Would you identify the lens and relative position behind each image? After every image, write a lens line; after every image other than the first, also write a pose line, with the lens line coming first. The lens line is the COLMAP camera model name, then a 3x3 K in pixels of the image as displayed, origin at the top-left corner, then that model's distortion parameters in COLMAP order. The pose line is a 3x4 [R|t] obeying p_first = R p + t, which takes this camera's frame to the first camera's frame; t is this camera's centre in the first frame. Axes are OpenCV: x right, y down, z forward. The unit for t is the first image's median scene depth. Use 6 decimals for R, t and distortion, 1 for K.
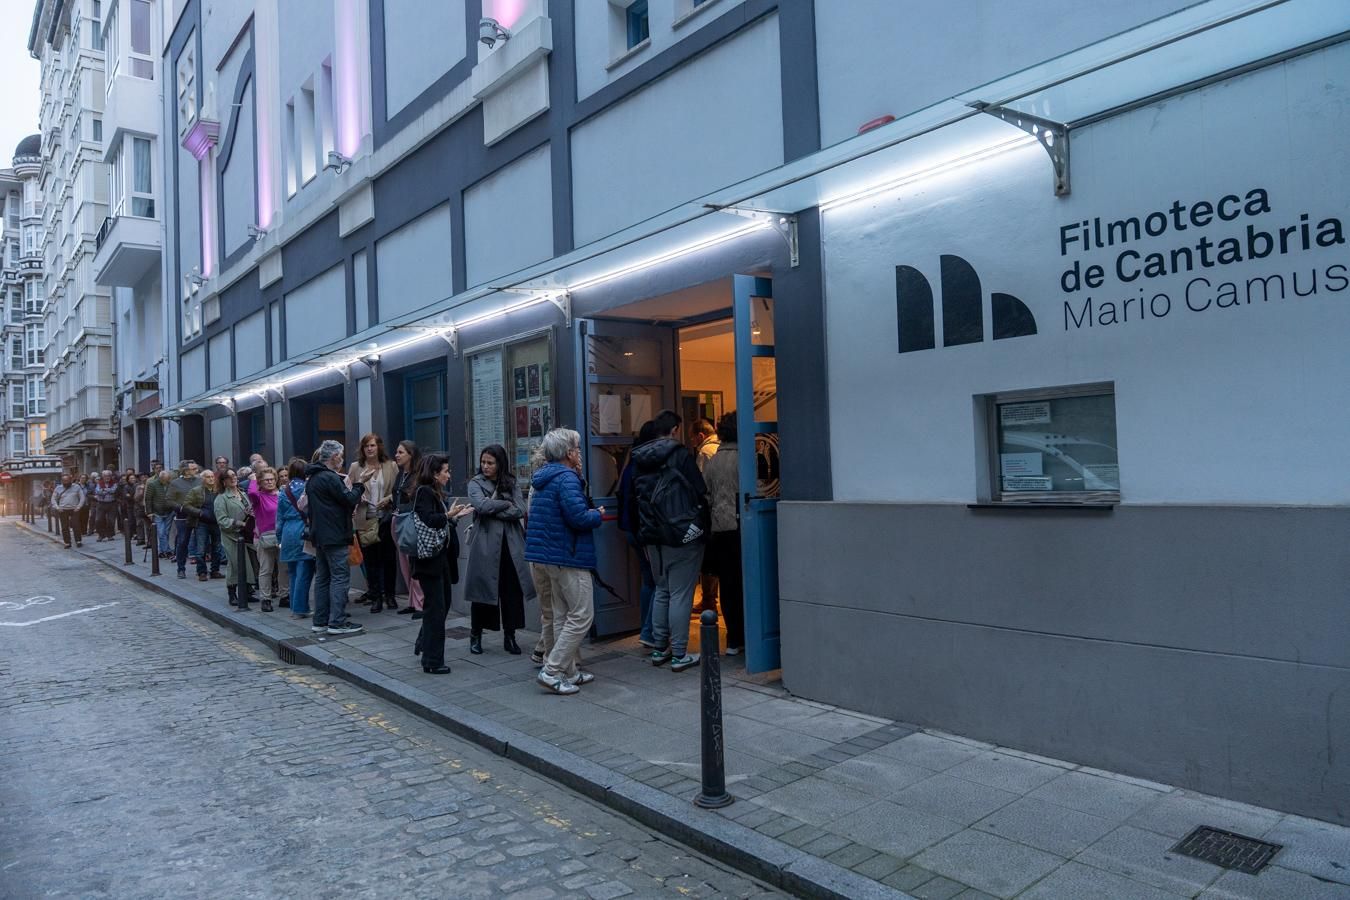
lens RADIAL K [[924.1, 0, 652.1], [0, 924.1, 467.8], [0, 0, 1]] dist [0.013165, -0.031550]
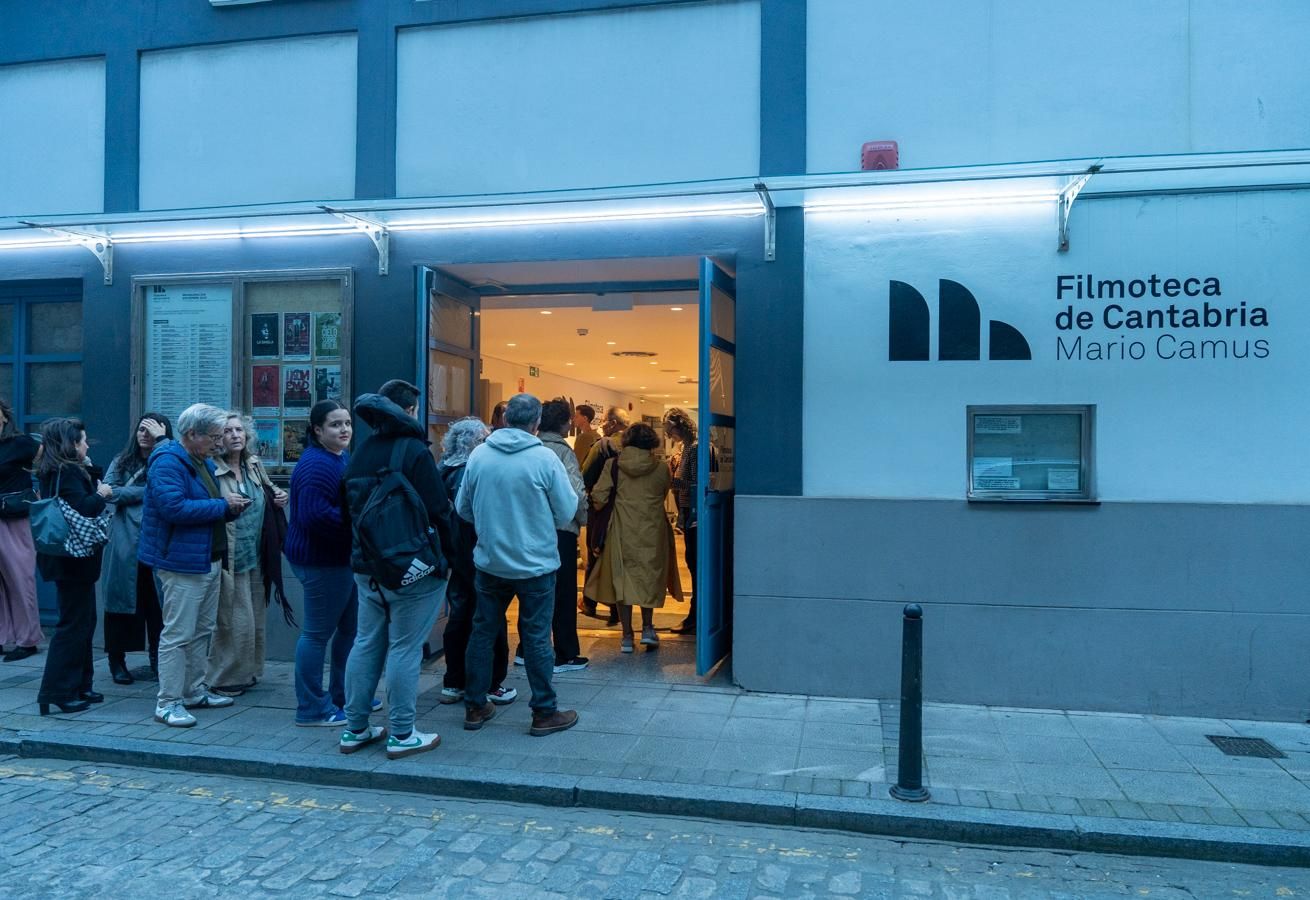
lens RADIAL K [[949.2, 0, 655.6], [0, 949.2, 470.0], [0, 0, 1]] dist [0.007918, -0.024020]
pose [[0.751010, 0.032972, 0.659467, -0.796934], [-0.034772, 0.999342, -0.010366, 0.030403], [-0.659375, -0.015146, 0.751662, 0.402772]]
